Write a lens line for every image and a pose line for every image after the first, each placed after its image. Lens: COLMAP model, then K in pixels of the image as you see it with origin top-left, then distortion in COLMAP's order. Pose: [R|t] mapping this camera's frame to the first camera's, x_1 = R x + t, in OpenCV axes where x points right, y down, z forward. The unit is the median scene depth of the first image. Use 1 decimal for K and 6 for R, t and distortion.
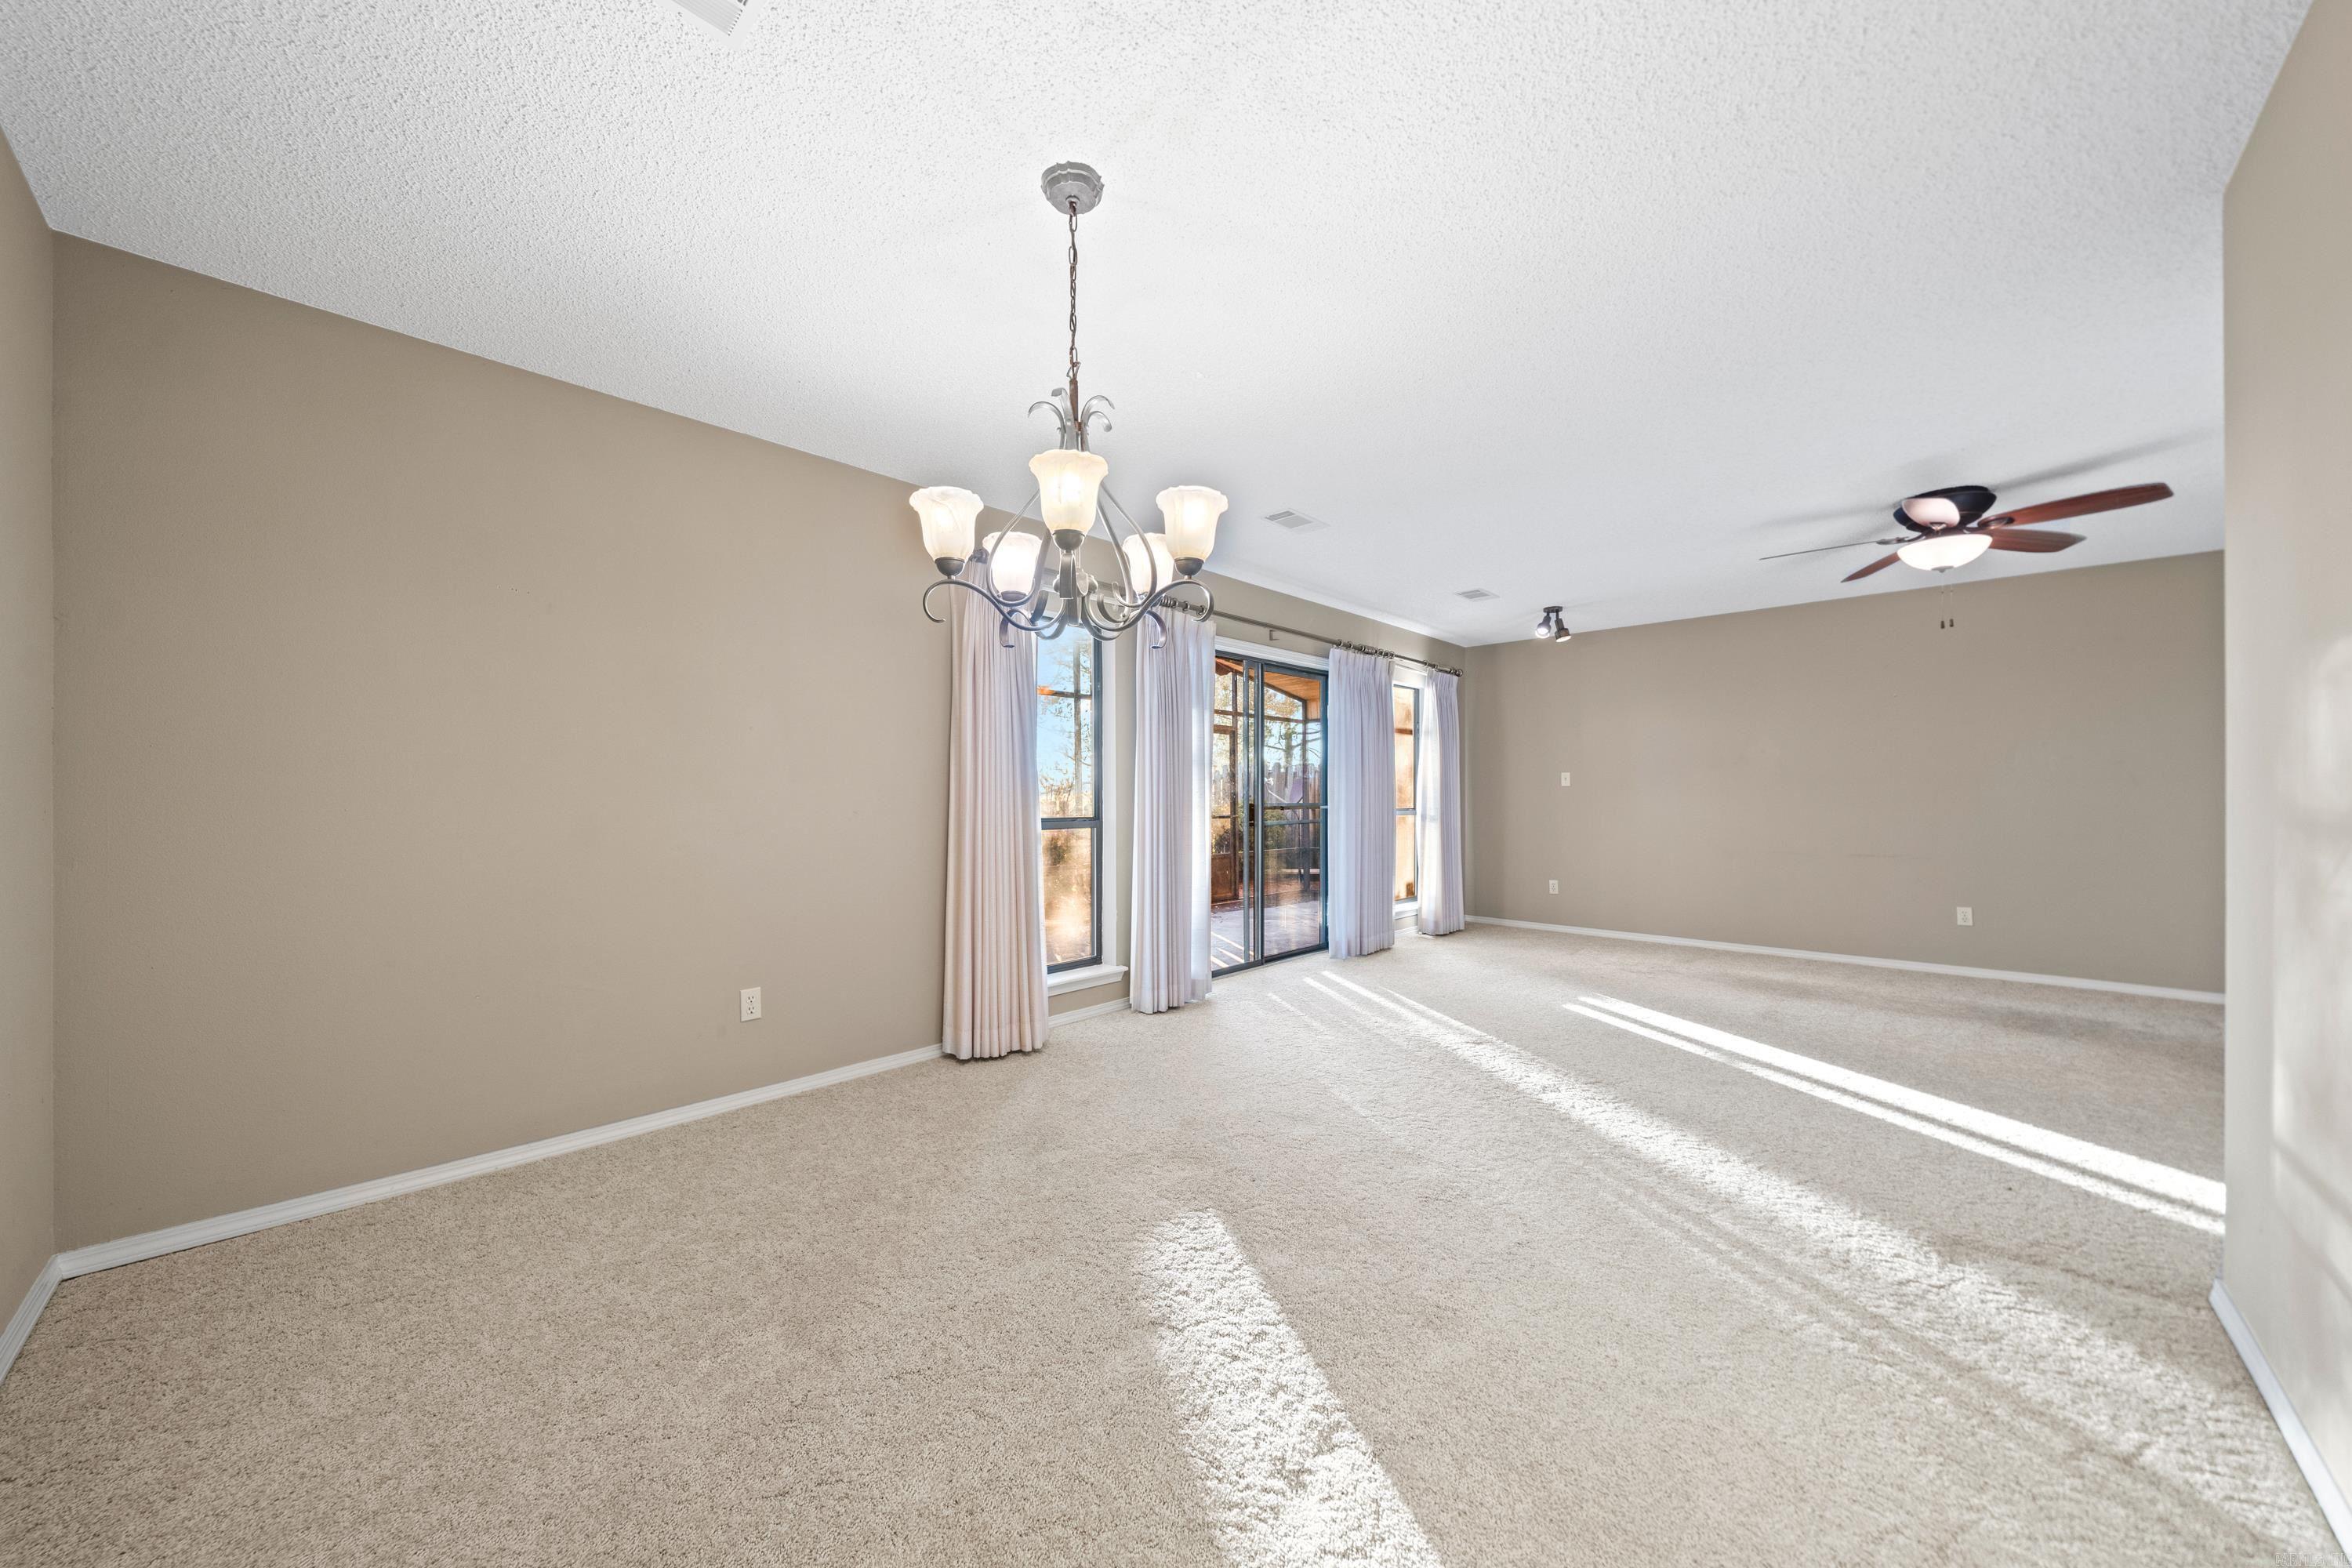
lens RADIAL K [[811.1, 0, 1163.3], [0, 811.1, 809.0], [0, 0, 1]] dist [-0.003059, 0.000046]
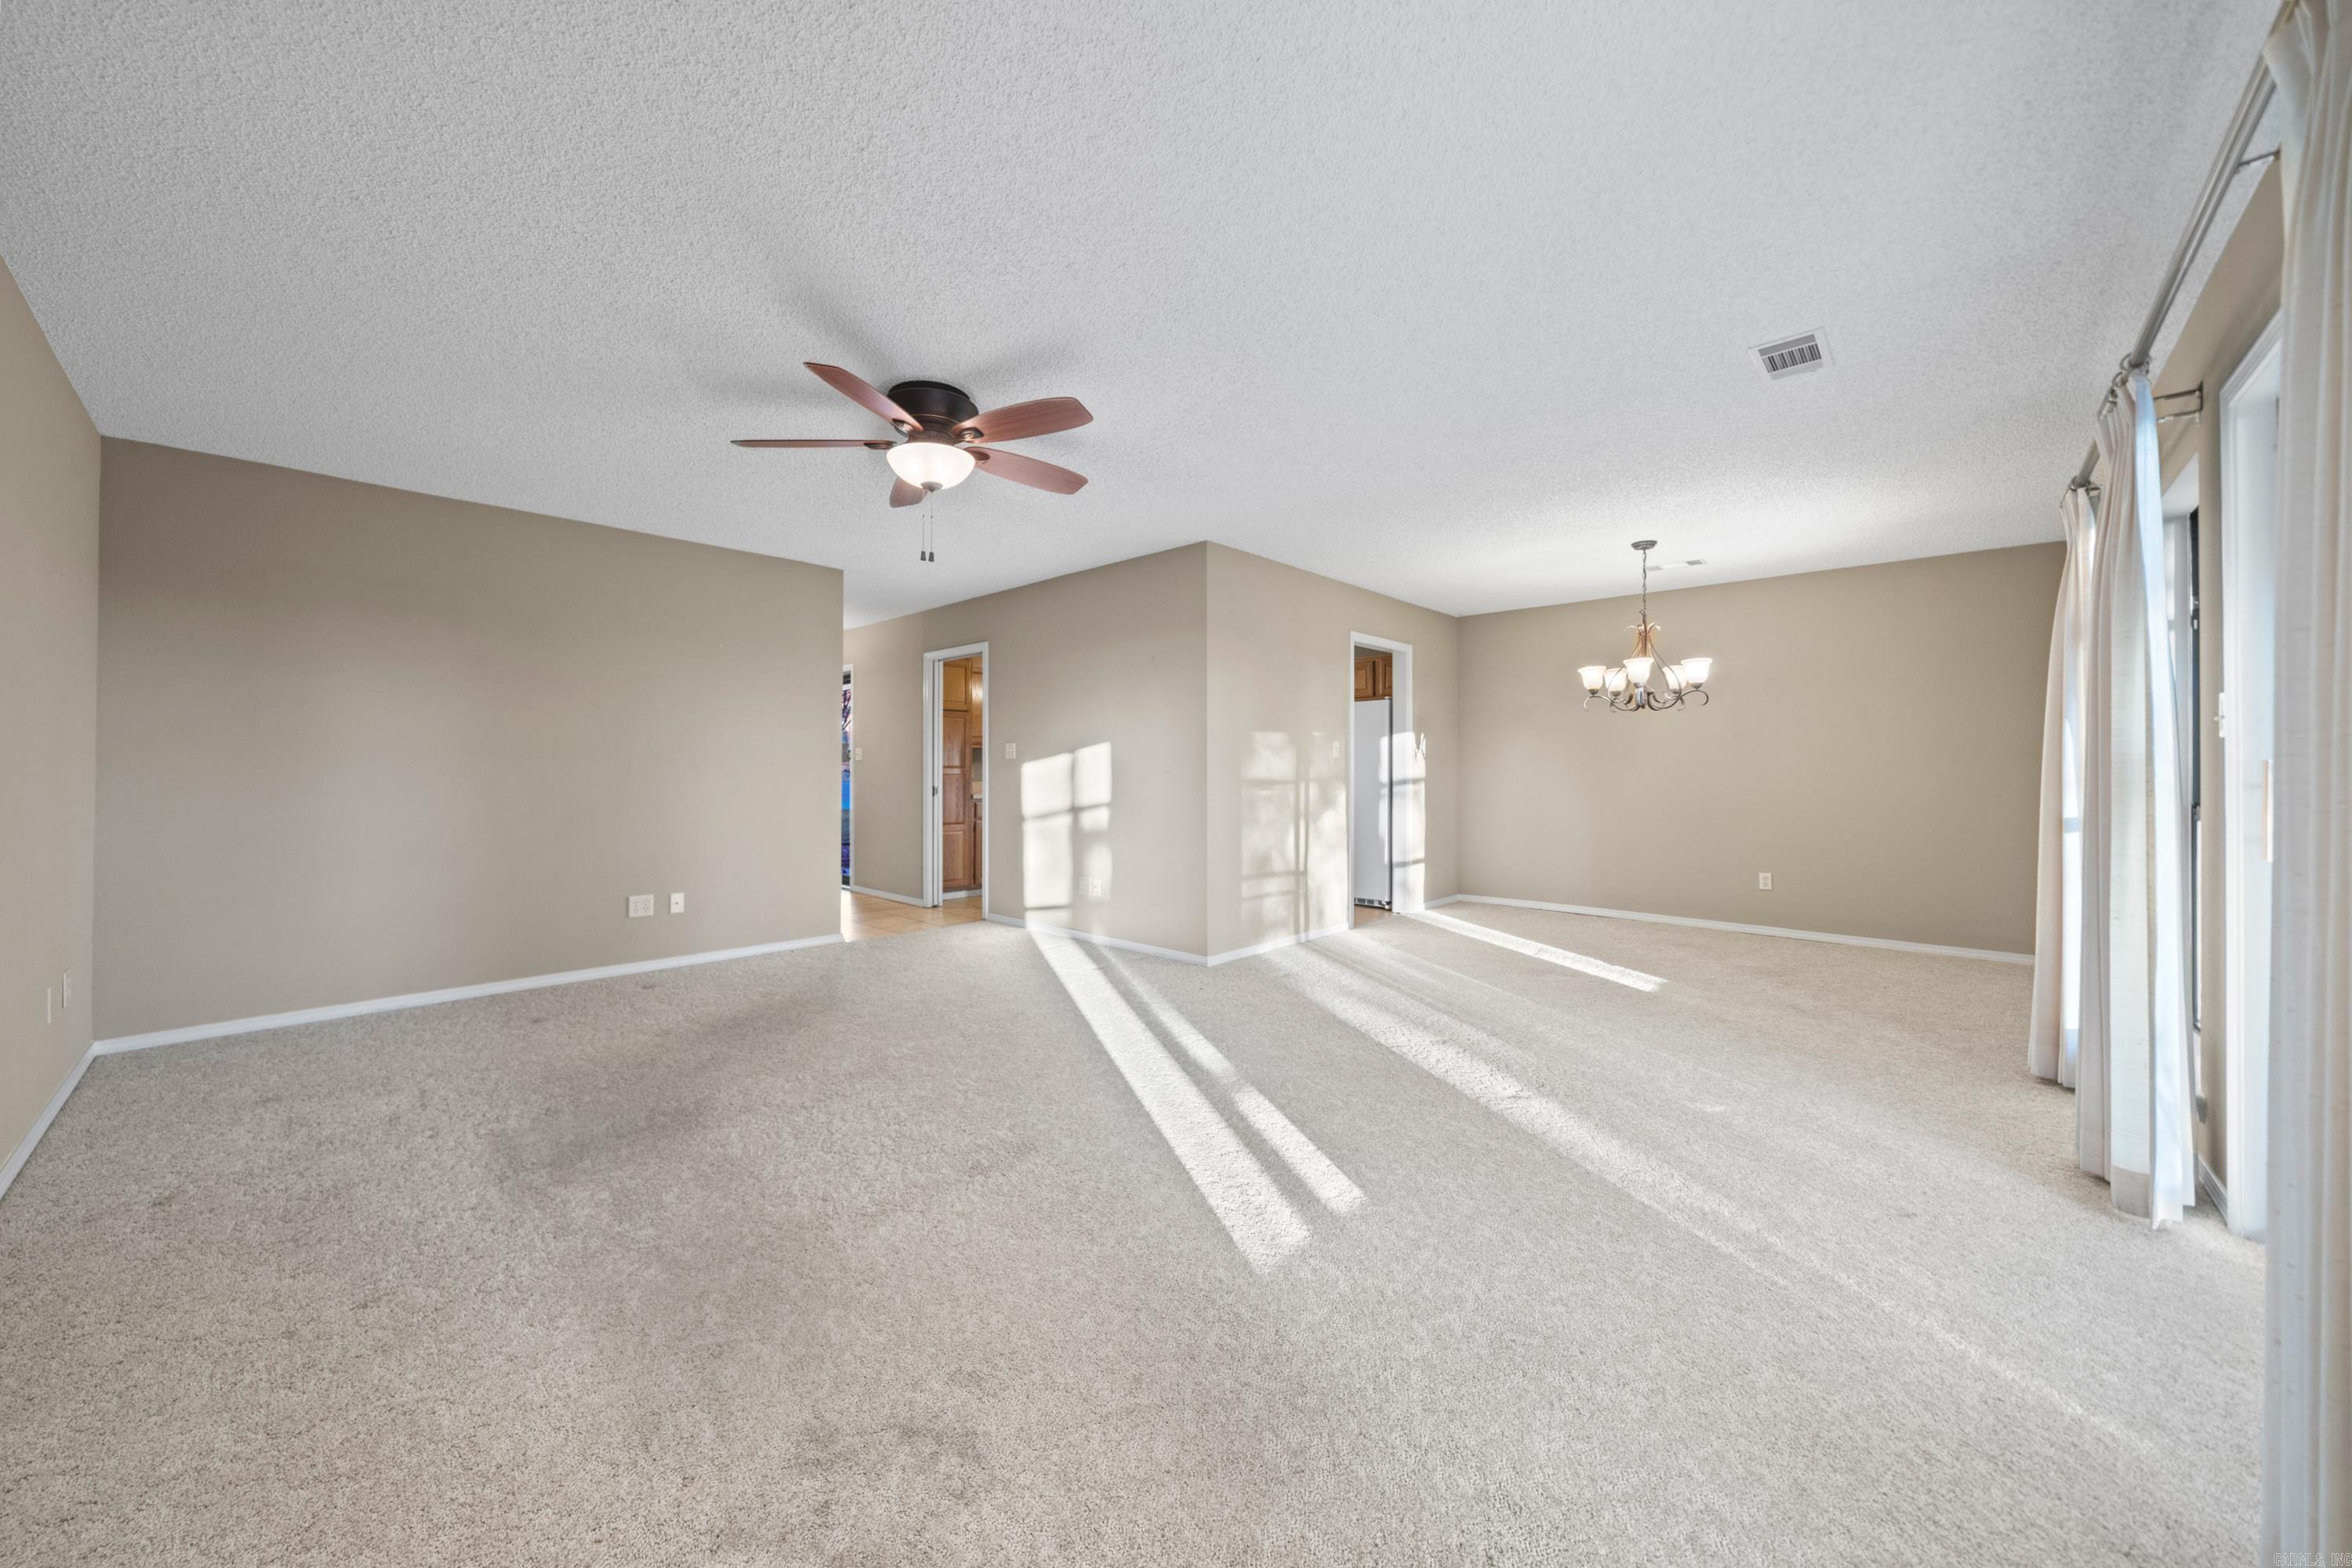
lens RADIAL K [[811.1, 0, 1164.0], [0, 811.1, 767.1], [0, 0, 1]] dist [-0.003059, 0.000046]
pose [[-0.999950, 0.000080, -0.010017, 0.814928], [-0.000025, 0.999945, 0.010533, -0.029522], [0.010017, 0.010533, -0.999894, 1.984895]]
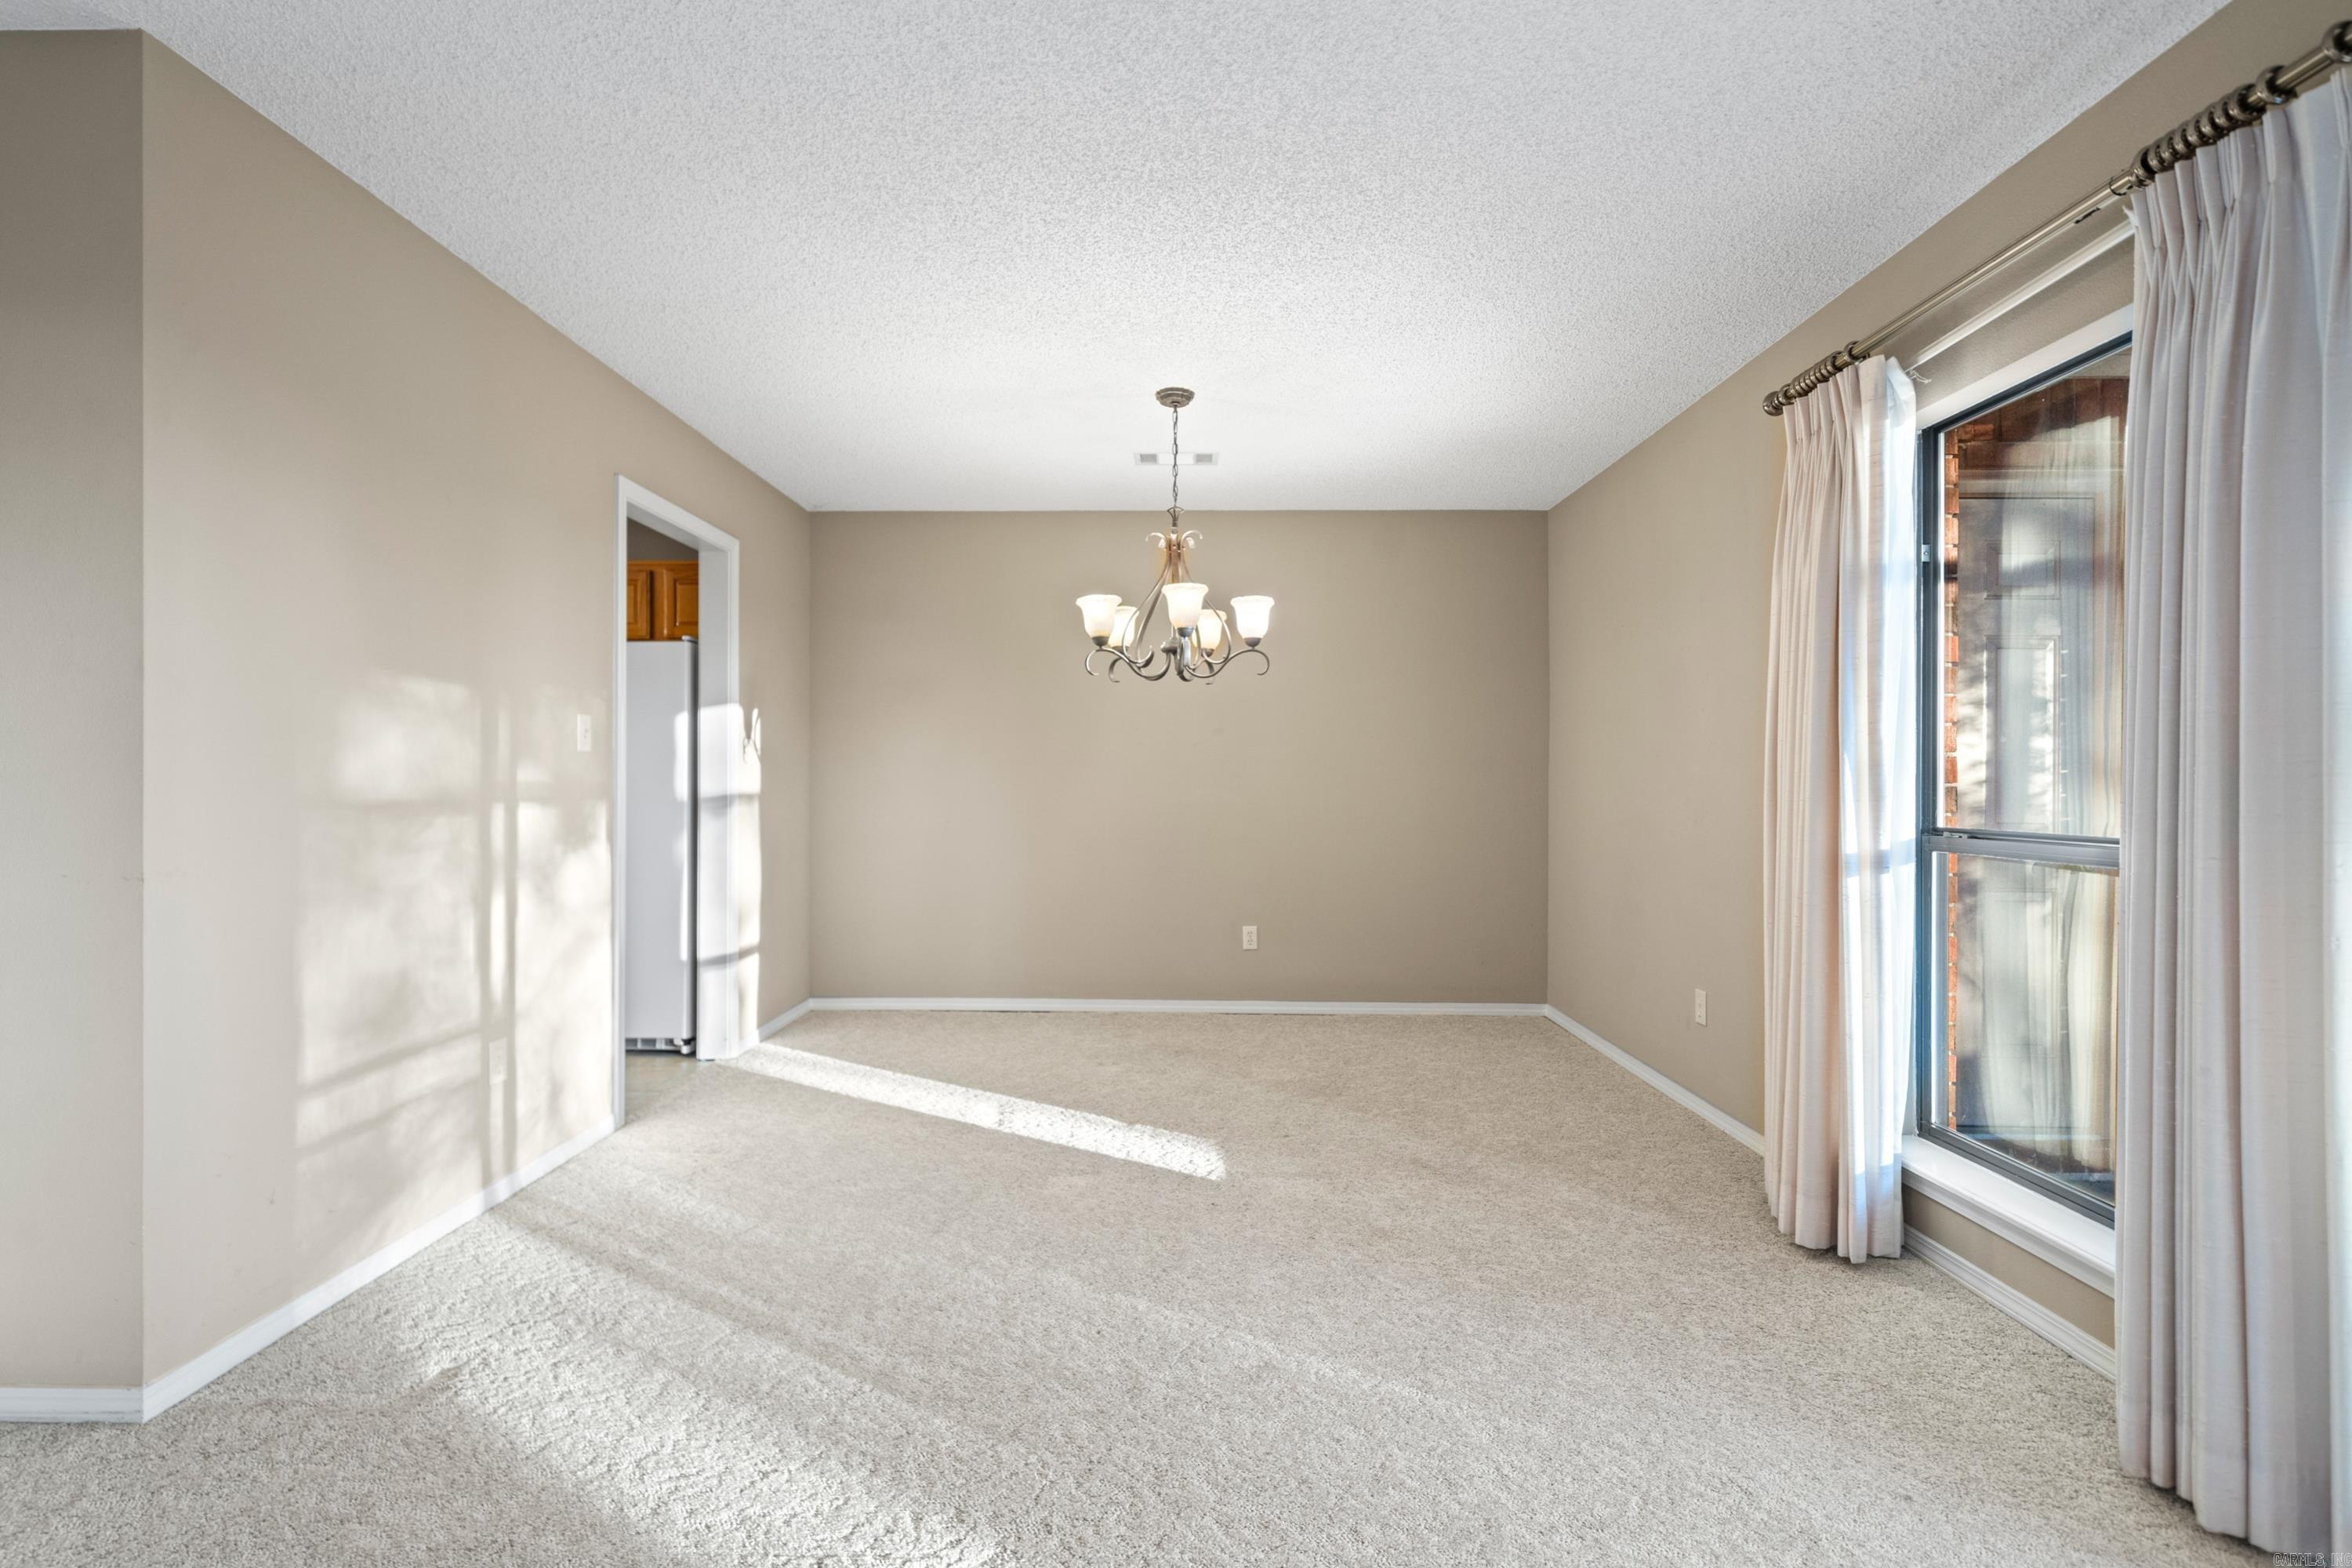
lens RADIAL K [[1057.0, 0, 1154.8], [0, 1057.0, 773.8], [0, 0, 1]] dist [0.003896, 0.001226]
pose [[-0.732966, -0.006139, -0.680238, 0.713918], [-0.012704, 0.999908, 0.004665, -0.020863], [0.680147, 0.012061, -0.732977, 1.343877]]
